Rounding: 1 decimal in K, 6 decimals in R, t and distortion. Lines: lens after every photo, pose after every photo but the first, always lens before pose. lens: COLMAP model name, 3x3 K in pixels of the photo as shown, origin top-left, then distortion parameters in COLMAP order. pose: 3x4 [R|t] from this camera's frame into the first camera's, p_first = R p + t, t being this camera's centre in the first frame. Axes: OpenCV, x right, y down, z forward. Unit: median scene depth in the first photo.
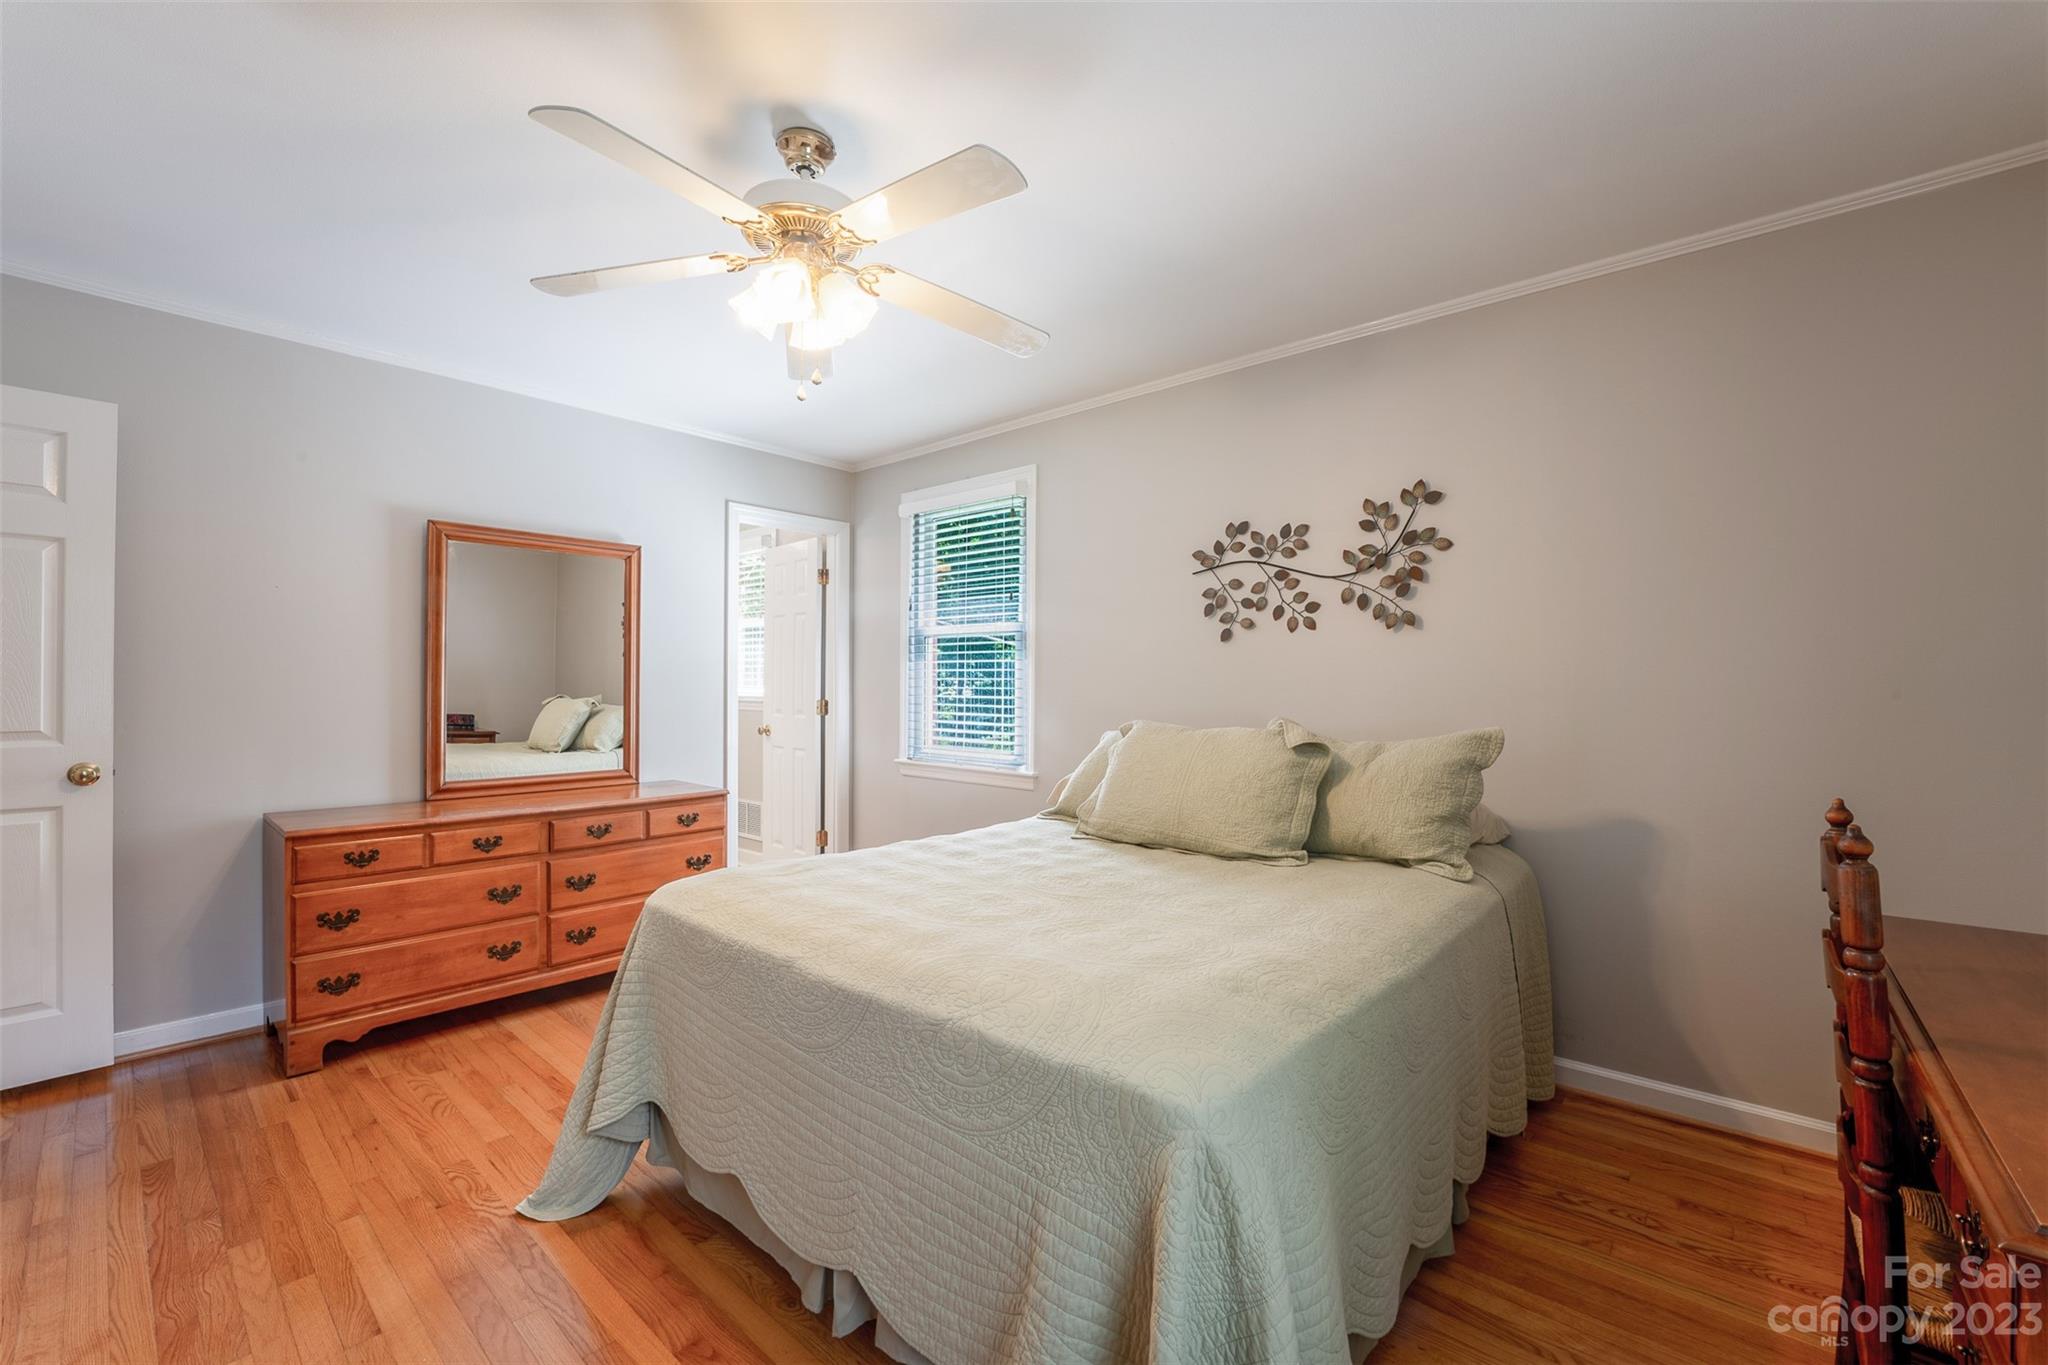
lens RADIAL K [[835.1, 0, 1015.3], [0, 835.1, 678.5], [0, 0, 1]] dist [-0.002161, -0.000207]
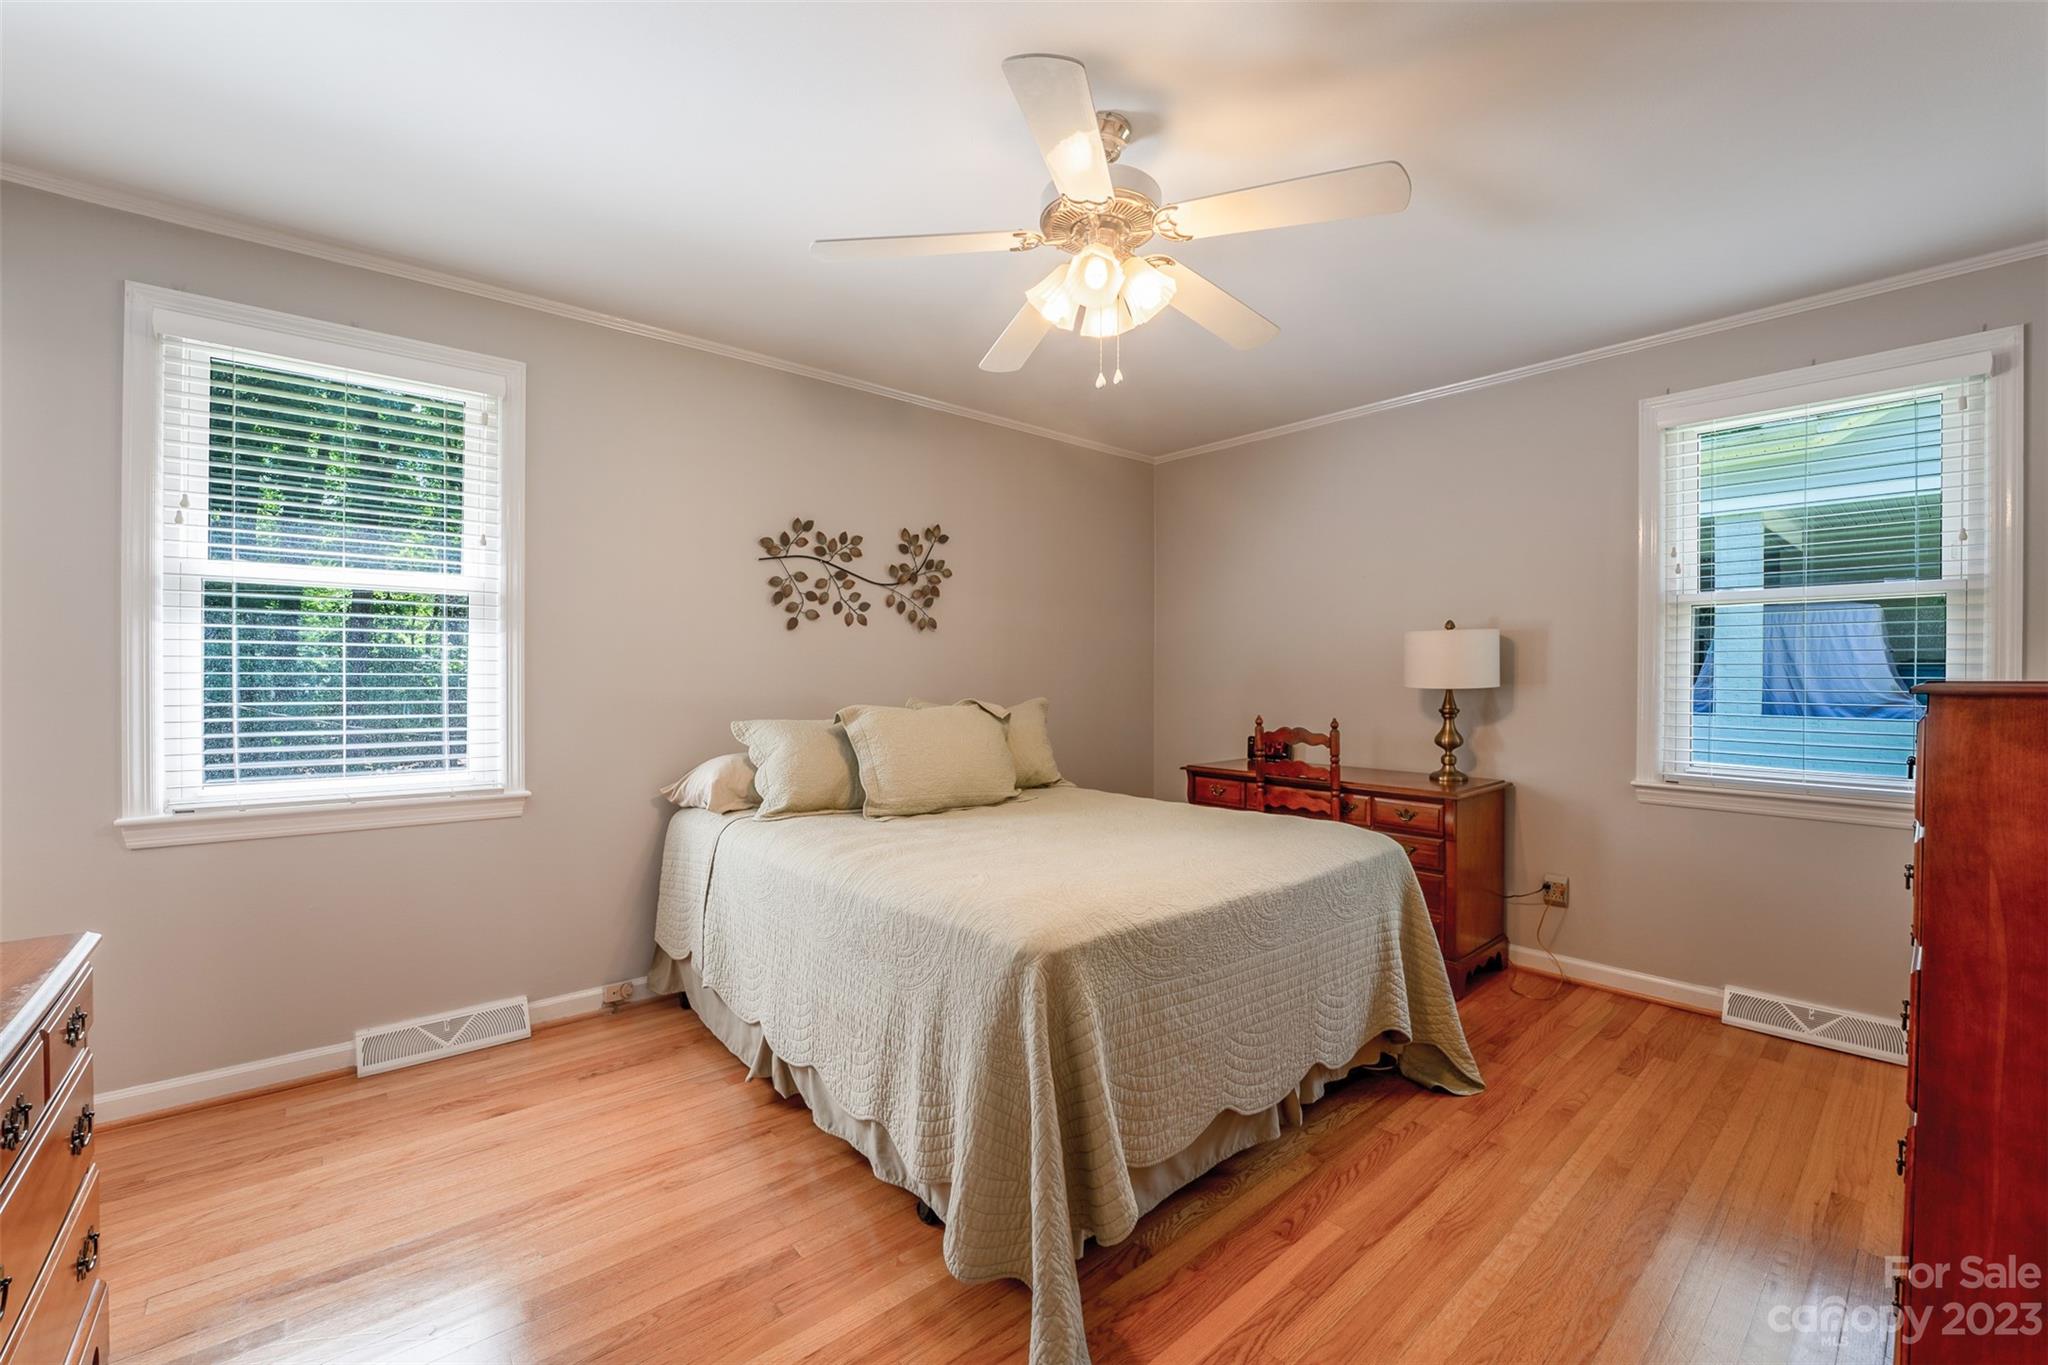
lens RADIAL K [[835.1, 0, 1015.3], [0, 835.1, 678.5], [0, 0, 1]] dist [-0.002161, -0.000207]
pose [[0.146487, -0.007207, 0.989186, -0.783471], [-0.011884, 0.999888, 0.009045, 0.004503], [-0.989141, -0.013081, 0.146385, 0.592238]]
